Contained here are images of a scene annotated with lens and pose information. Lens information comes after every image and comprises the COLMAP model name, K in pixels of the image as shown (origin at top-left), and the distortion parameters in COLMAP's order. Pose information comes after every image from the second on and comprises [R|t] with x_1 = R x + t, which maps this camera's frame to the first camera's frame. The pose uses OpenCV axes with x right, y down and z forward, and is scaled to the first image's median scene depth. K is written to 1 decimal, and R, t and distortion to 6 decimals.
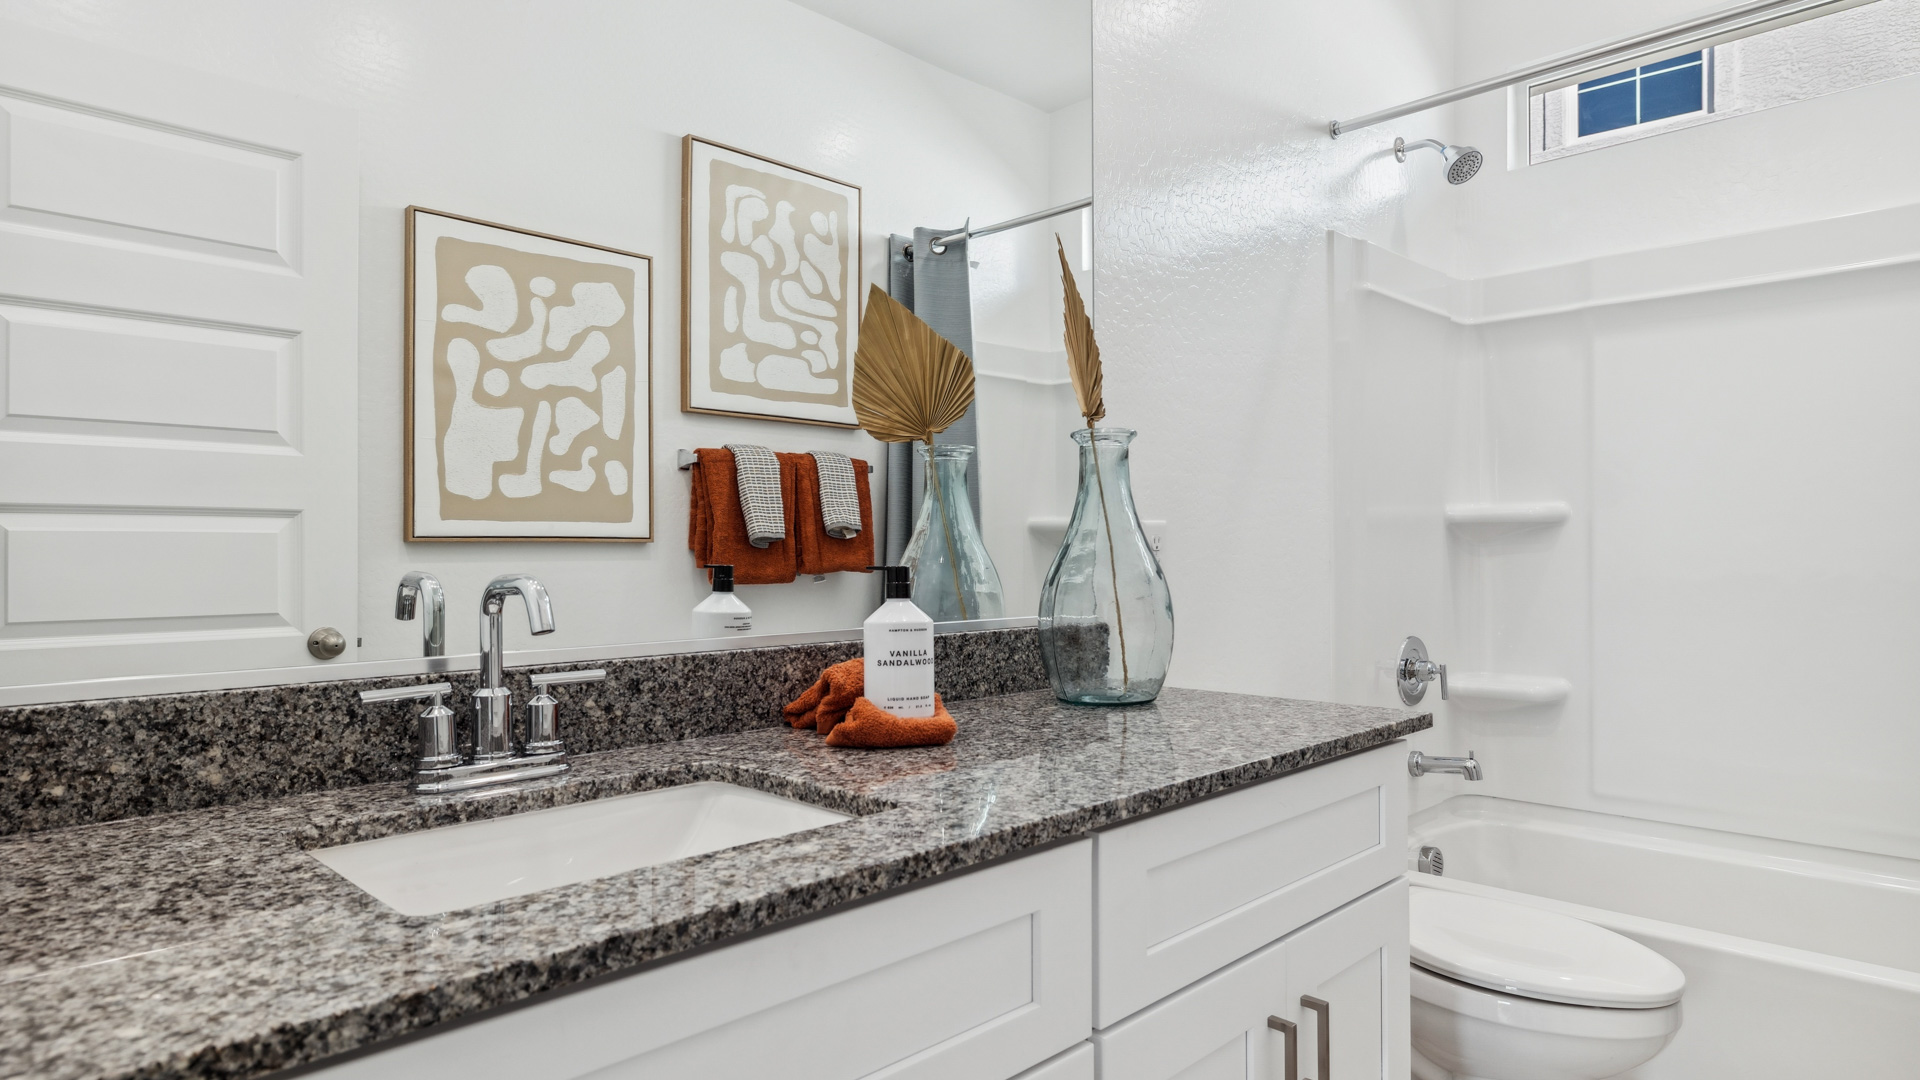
lens RADIAL K [[1052.3, 0, 962.9], [0, 1052.3, 538.1], [0, 0, 1]] dist [-0.001881, -0.001781]
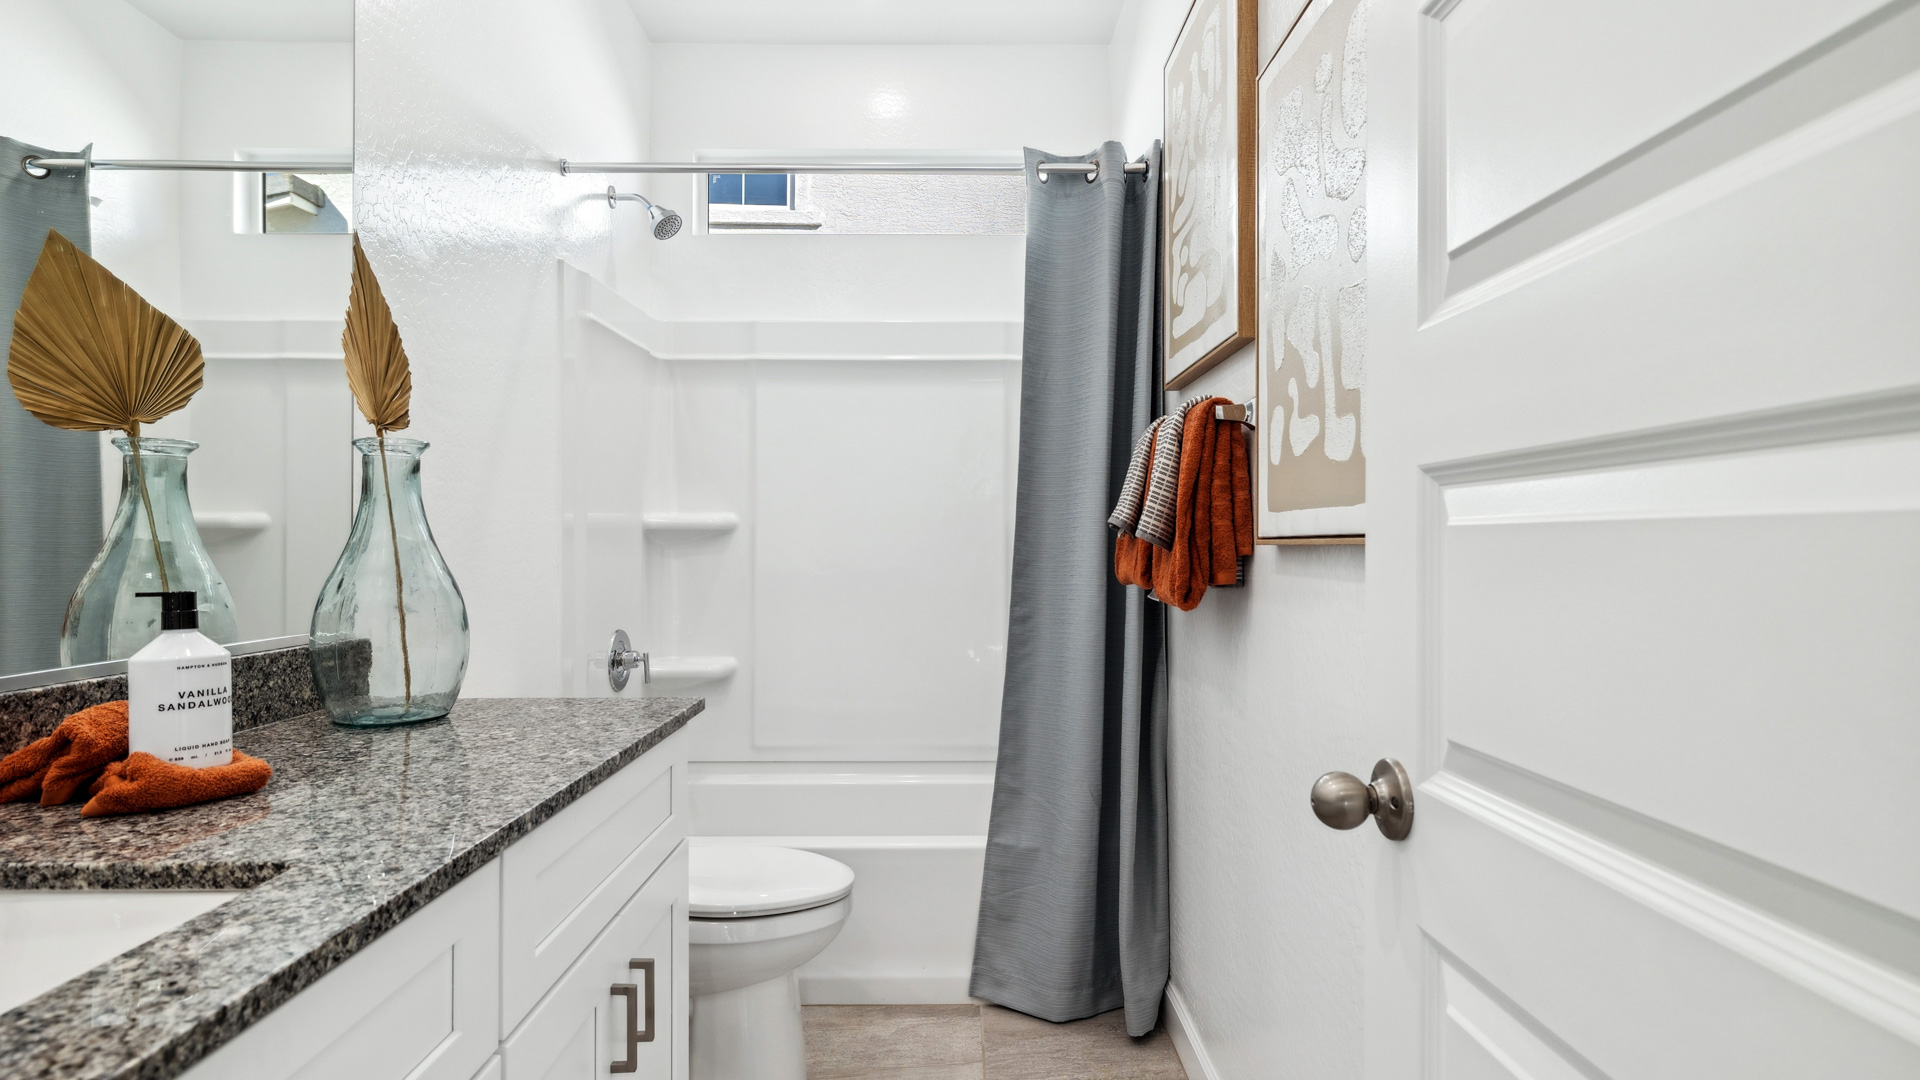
lens RADIAL K [[967.8, 0, 954.4], [0, 967.8, 531.5], [0, 0, 1]] dist [-0.001170, -0.000747]
pose [[0.720751, 0.015140, 0.693029, -0.151999], [-0.010270, 0.999885, -0.011163, -0.019136], [-0.693118, 0.000928, 0.720824, 0.003380]]
